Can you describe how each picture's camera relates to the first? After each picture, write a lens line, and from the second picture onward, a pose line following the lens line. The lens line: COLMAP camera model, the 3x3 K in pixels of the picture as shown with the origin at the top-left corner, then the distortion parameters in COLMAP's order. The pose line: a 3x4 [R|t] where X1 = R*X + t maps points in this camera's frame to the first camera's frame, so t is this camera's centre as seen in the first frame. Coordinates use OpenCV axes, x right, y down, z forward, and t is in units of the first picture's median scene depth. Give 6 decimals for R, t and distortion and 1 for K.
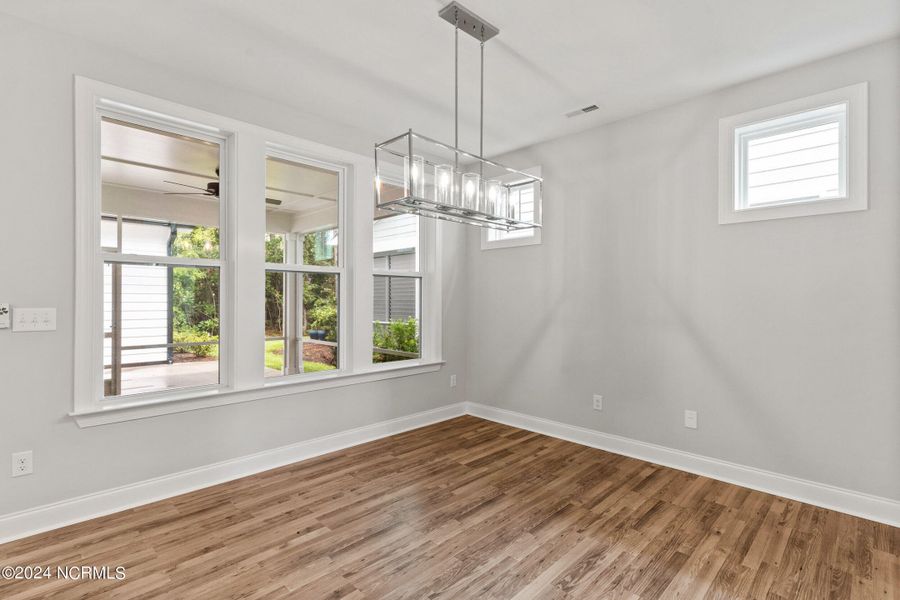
lens RADIAL K [[432.0, 0, 447.1], [0, 432.0, 301.5], [0, 0, 1]] dist [0.000170, 0.000306]
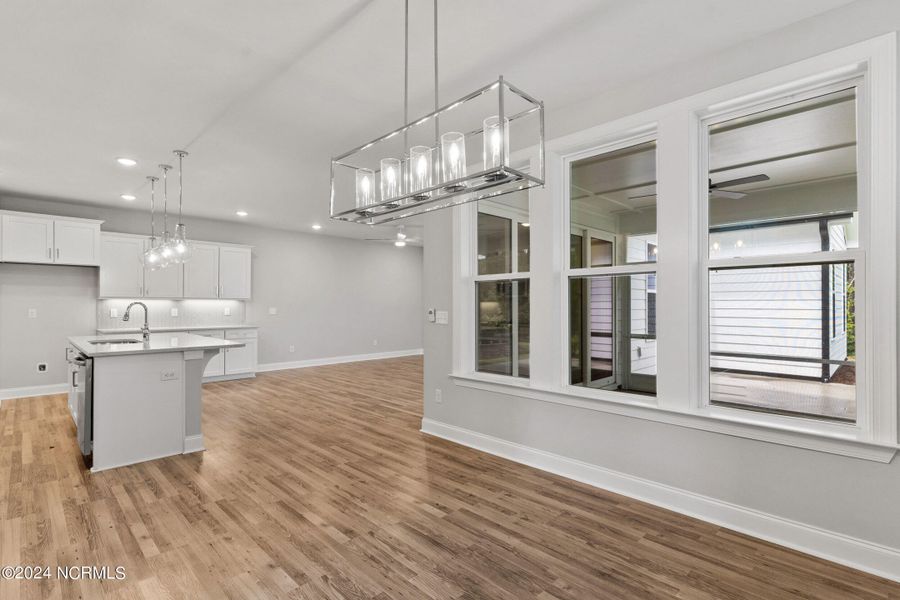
lens RADIAL K [[432.0, 0, 447.1], [0, 432.0, 301.5], [0, 0, 1]] dist [0.000170, 0.000306]
pose [[-0.013604, -0.013184, -0.999821, 0.641005], [-0.004636, 0.999903, -0.013122, -0.000156], [0.999897, 0.004457, -0.013664, 0.797740]]
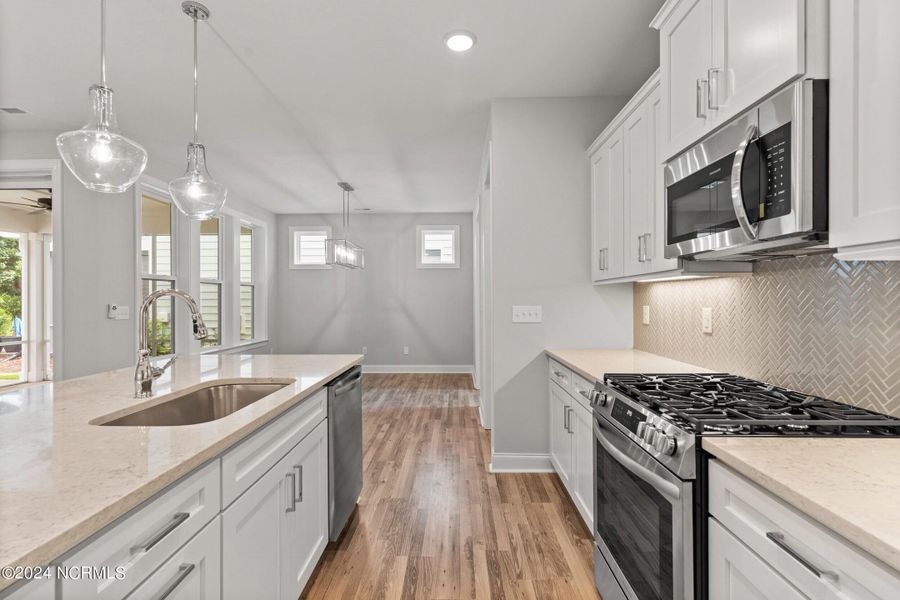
lens RADIAL K [[432.0, 0, 447.1], [0, 432.0, 301.5], [0, 0, 1]] dist [0.000170, 0.000306]
pose [[0.726852, -0.009421, 0.686730, -0.928201], [0.008642, 0.999952, 0.004571, -0.000760], [-0.686740, 0.002613, 0.726899, -0.898798]]
